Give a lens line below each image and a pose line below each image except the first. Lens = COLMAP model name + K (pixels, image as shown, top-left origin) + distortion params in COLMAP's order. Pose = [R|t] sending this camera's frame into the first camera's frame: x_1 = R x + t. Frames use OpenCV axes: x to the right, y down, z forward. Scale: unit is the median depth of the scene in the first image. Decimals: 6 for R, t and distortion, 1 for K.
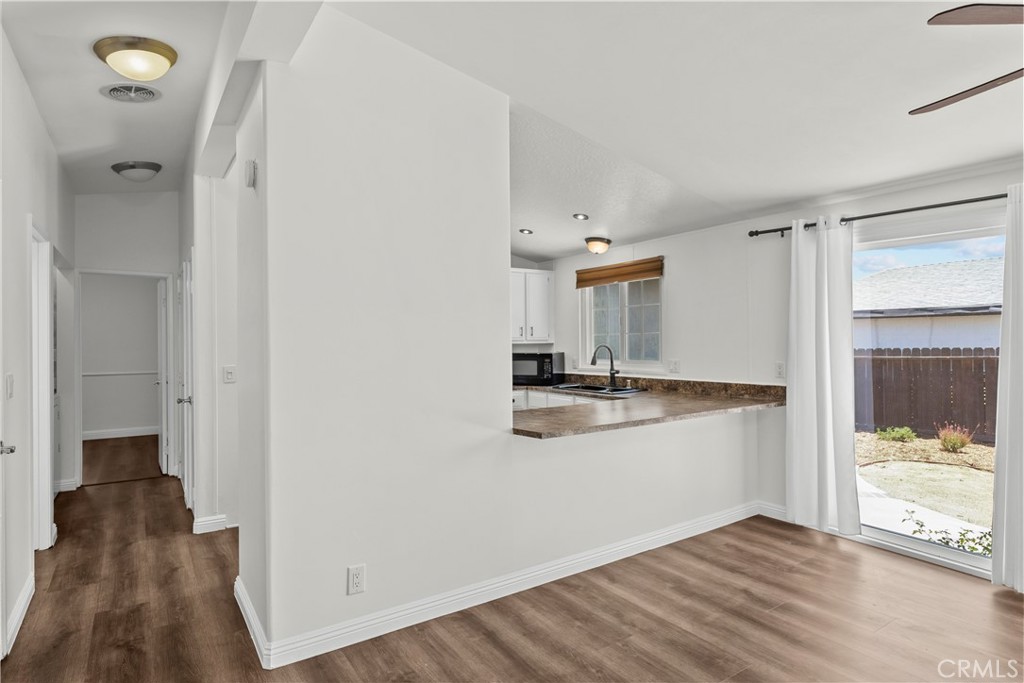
lens RADIAL K [[555.6, 0, 511.0], [0, 555.6, 342.0], [0, 0, 1]] dist [0.001523, 0.000182]
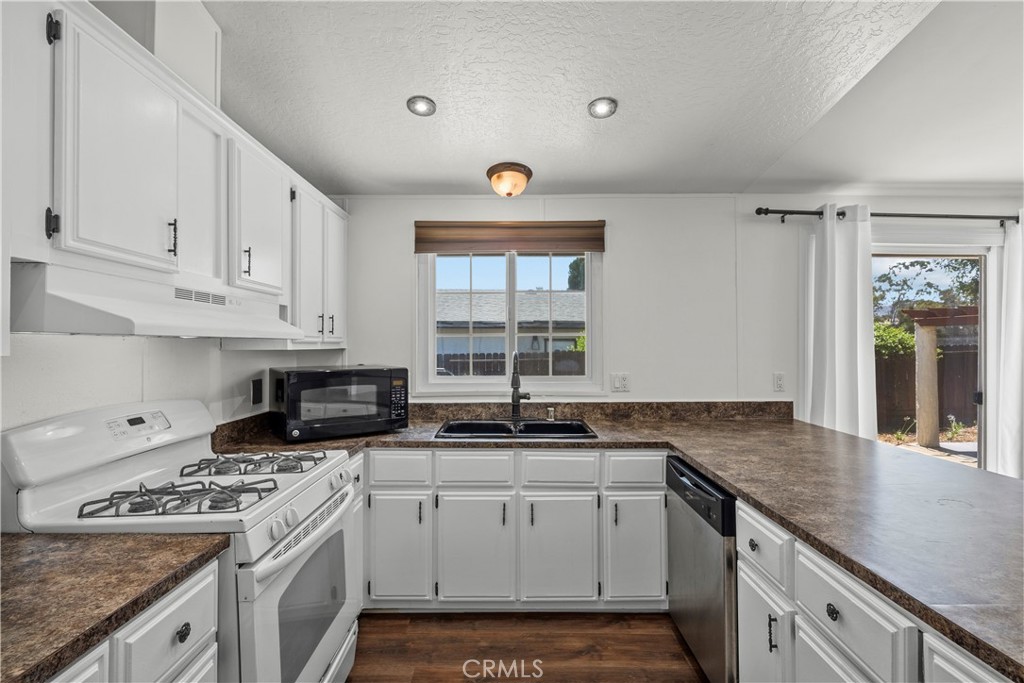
lens RADIAL K [[471.3, 0, 511.1], [0, 471.3, 343.8], [0, 0, 1]] dist [-0.004688, -0.000308]
pose [[0.562912, 0.011216, 0.826441, -0.269028], [-0.004720, 0.999935, -0.010356, 0.001834], [-0.826504, 0.001929, 0.562928, 0.778372]]
